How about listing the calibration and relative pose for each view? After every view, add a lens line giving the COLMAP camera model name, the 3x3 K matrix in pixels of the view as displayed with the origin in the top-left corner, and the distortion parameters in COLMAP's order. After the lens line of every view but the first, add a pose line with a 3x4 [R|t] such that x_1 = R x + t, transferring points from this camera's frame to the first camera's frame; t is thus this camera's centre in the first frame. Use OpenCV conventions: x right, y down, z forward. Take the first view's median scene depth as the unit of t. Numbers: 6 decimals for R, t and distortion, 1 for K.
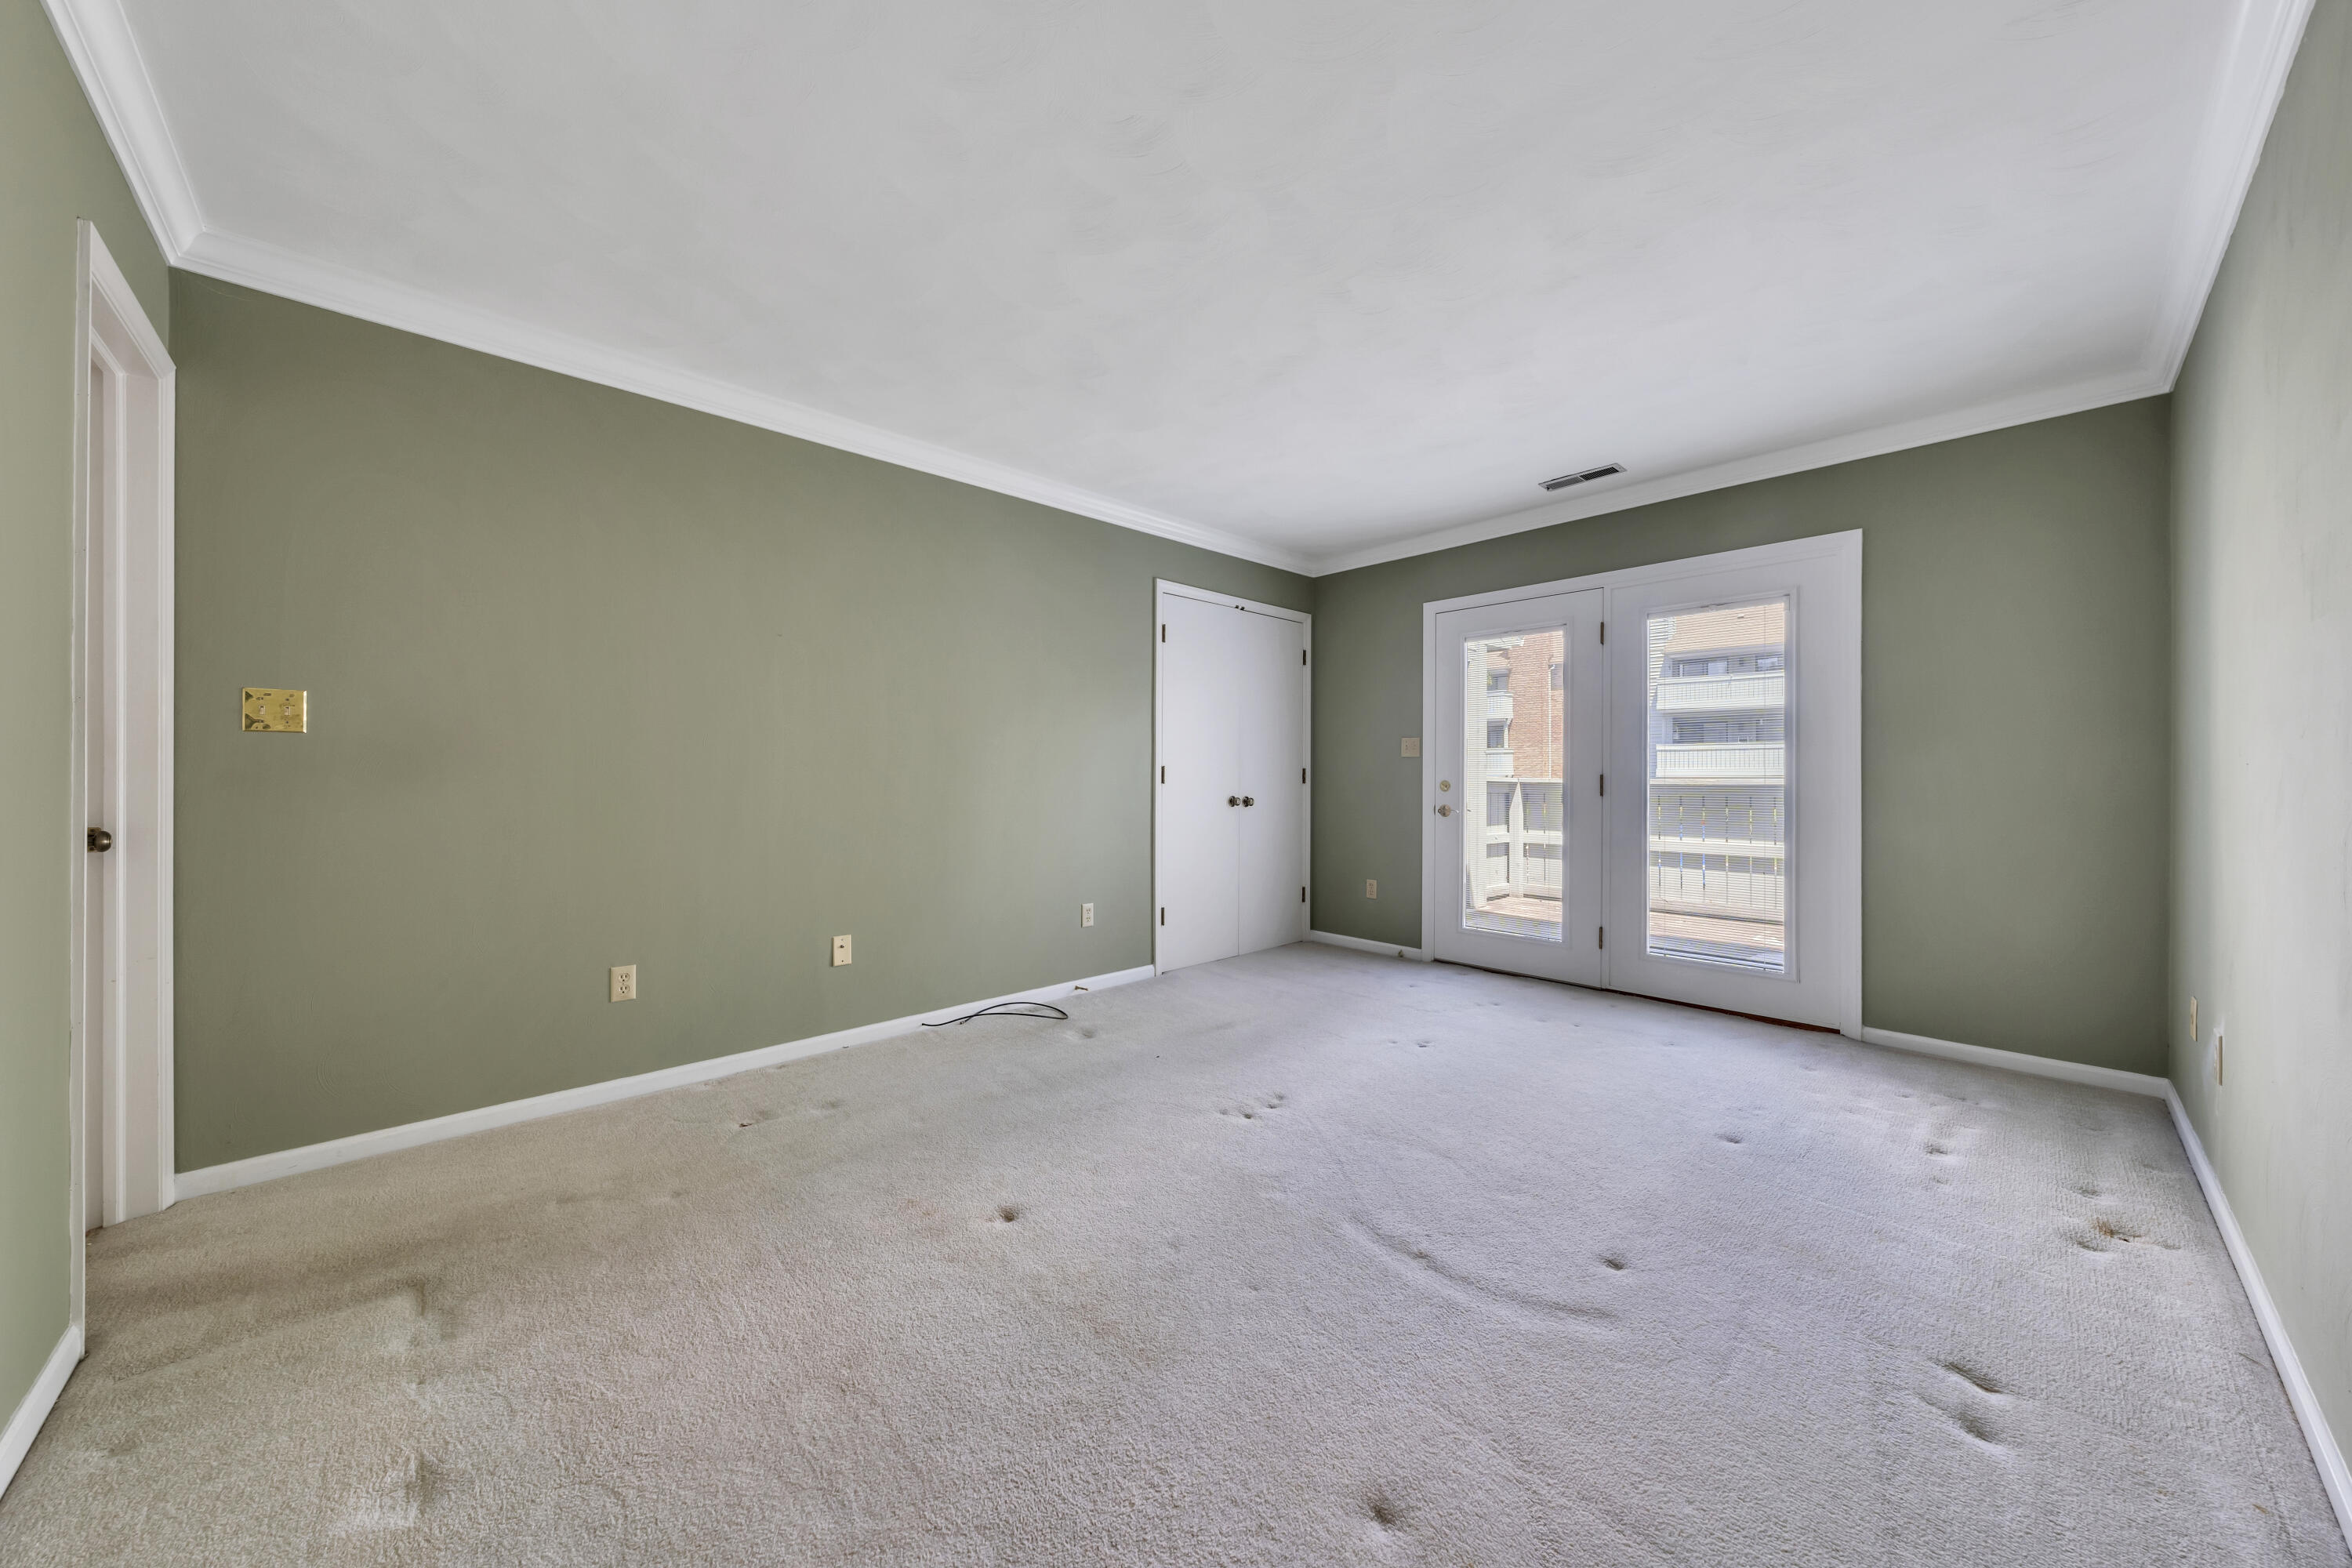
lens RADIAL K [[808.1, 0, 1170.5], [0, 808.1, 776.9], [0, 0, 1]] dist [-0.000950, -0.000105]
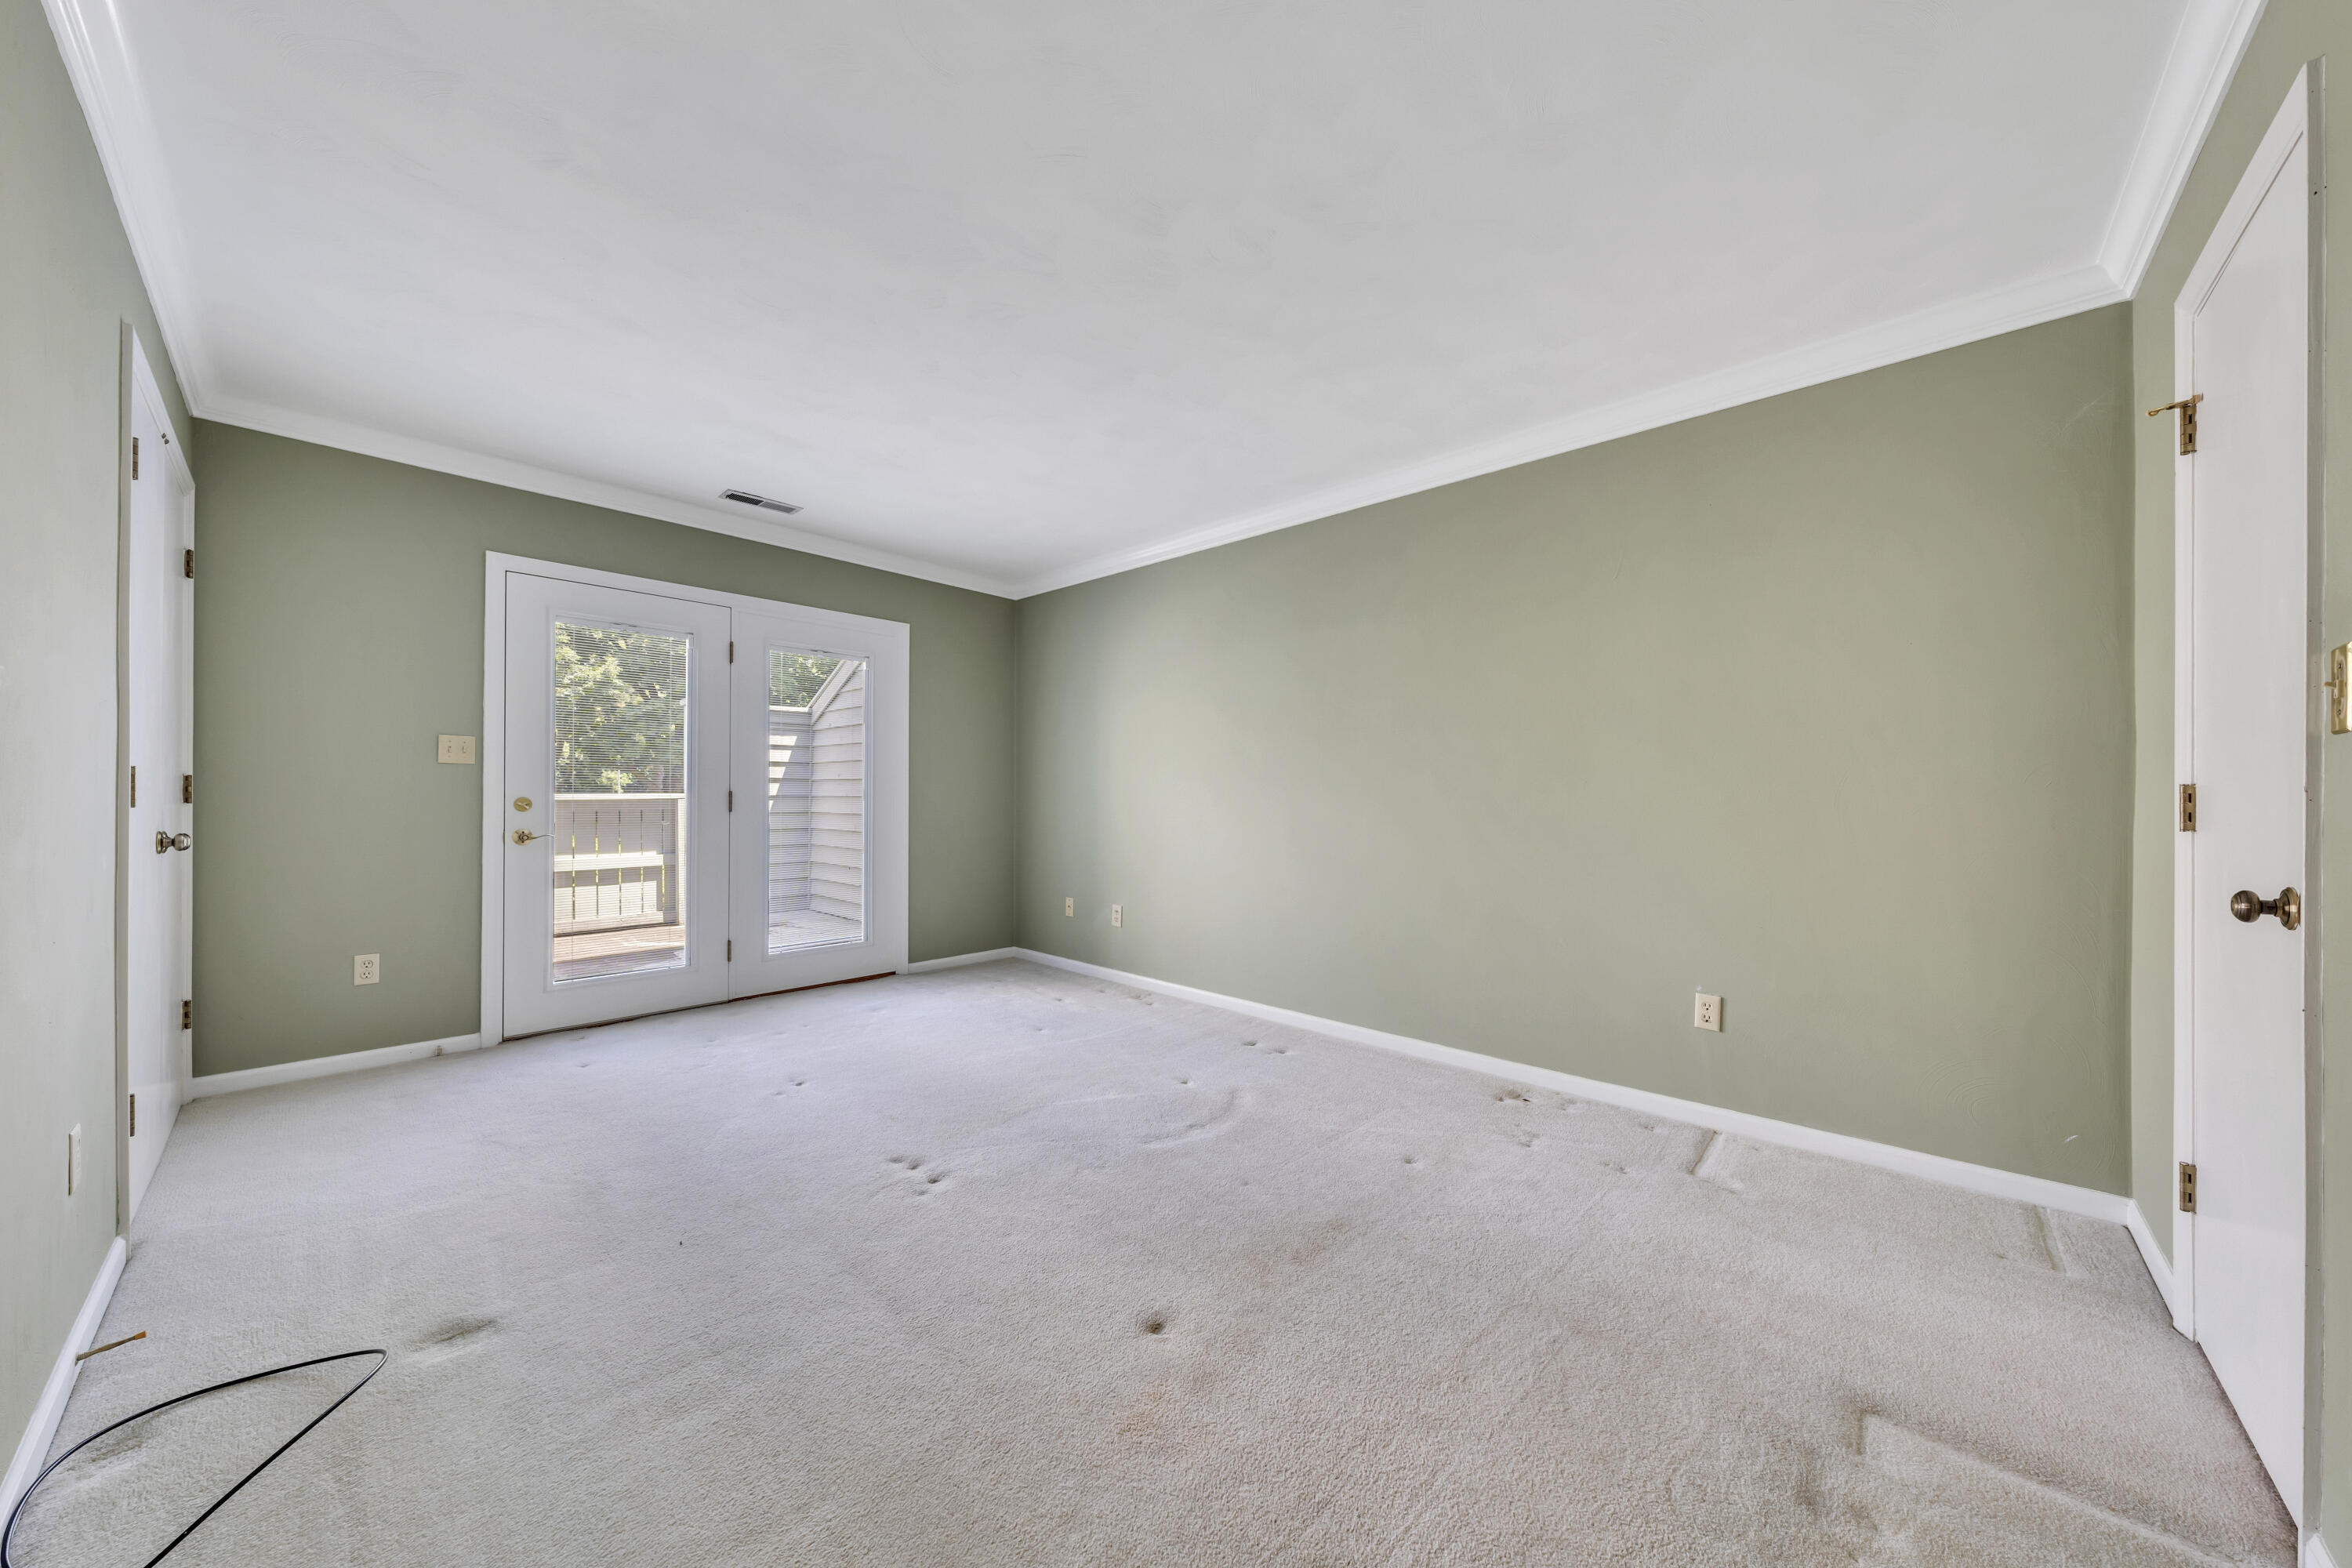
lens RADIAL K [[794.5, 0, 1162.0], [0, 794.5, 797.8], [0, 0, 1]] dist [-0.003137, -0.000066]
pose [[-0.059503, -0.005152, 0.998215, -0.480489], [-0.004014, 0.999980, 0.004922, -0.001201], [-0.998220, -0.003714, -0.059523, 0.496614]]
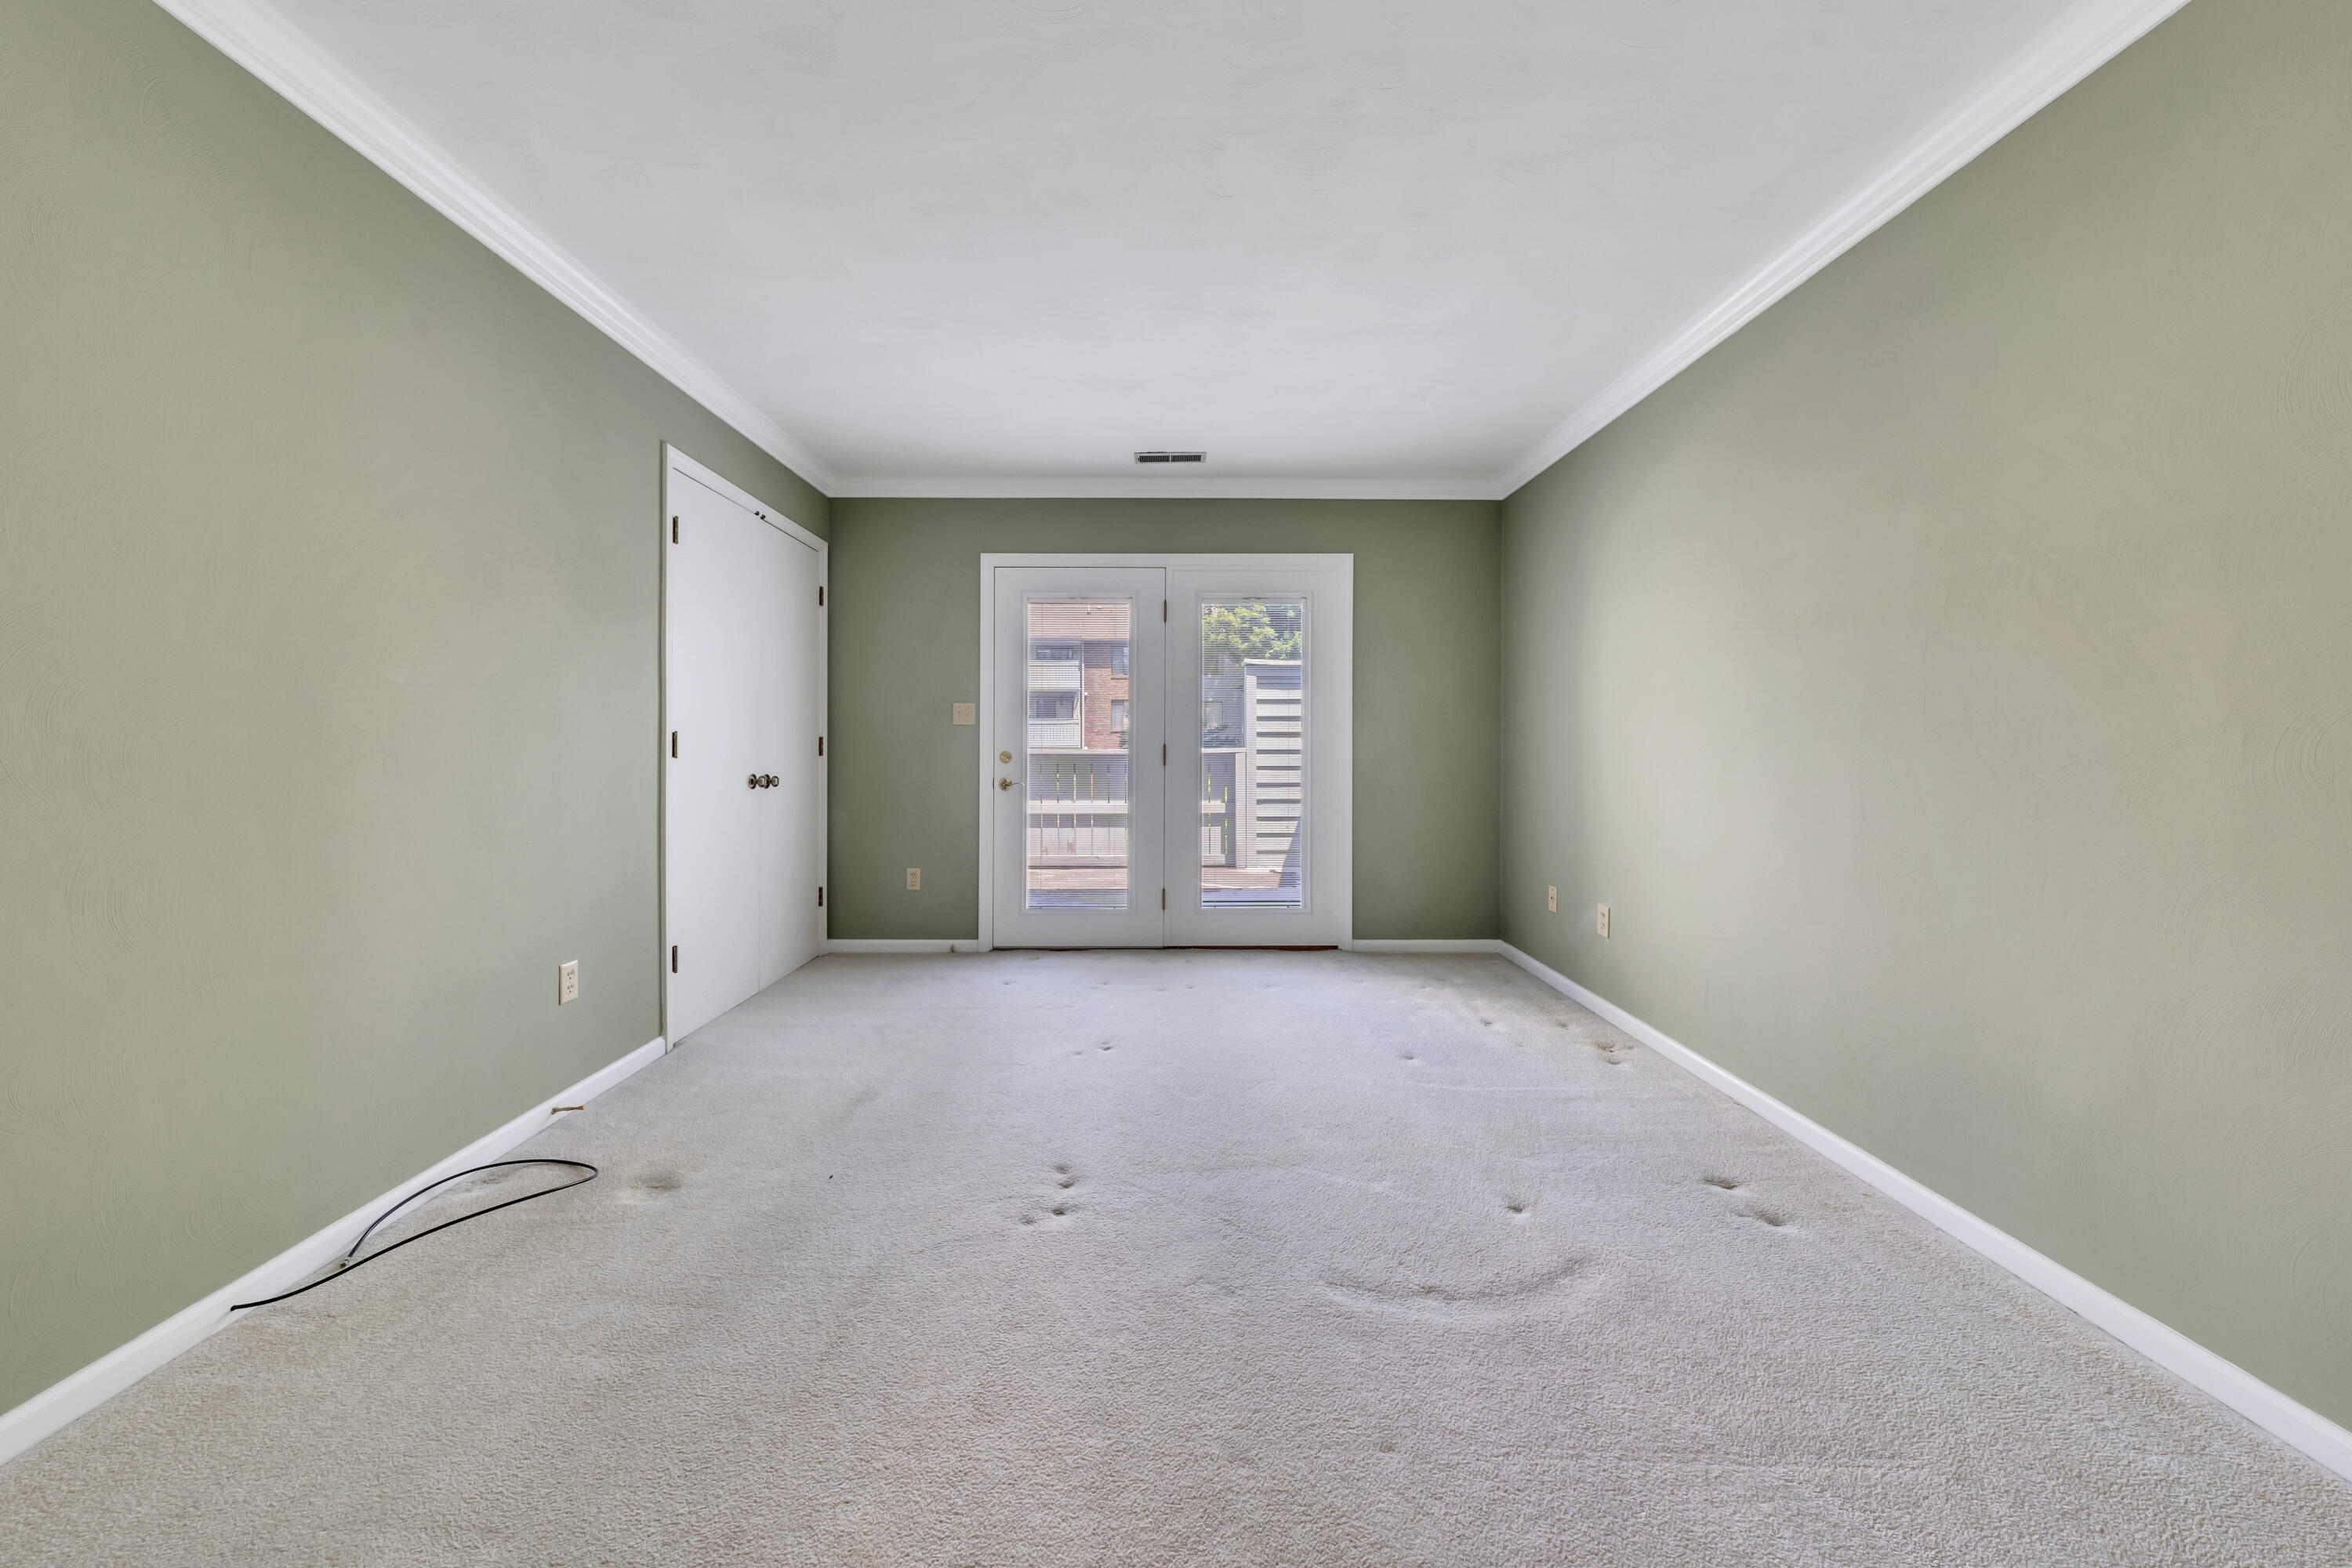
lens RADIAL K [[809.8, 0, 1169.4], [0, 809.8, 748.7], [0, 0, 1]] dist [-0.002190, -0.000132]
pose [[0.679982, -0.002688, 0.733224, -0.228810], [0.001953, 0.999996, 0.001855, 0.000424], [-0.733227, 0.000171, 0.679984, 0.265345]]
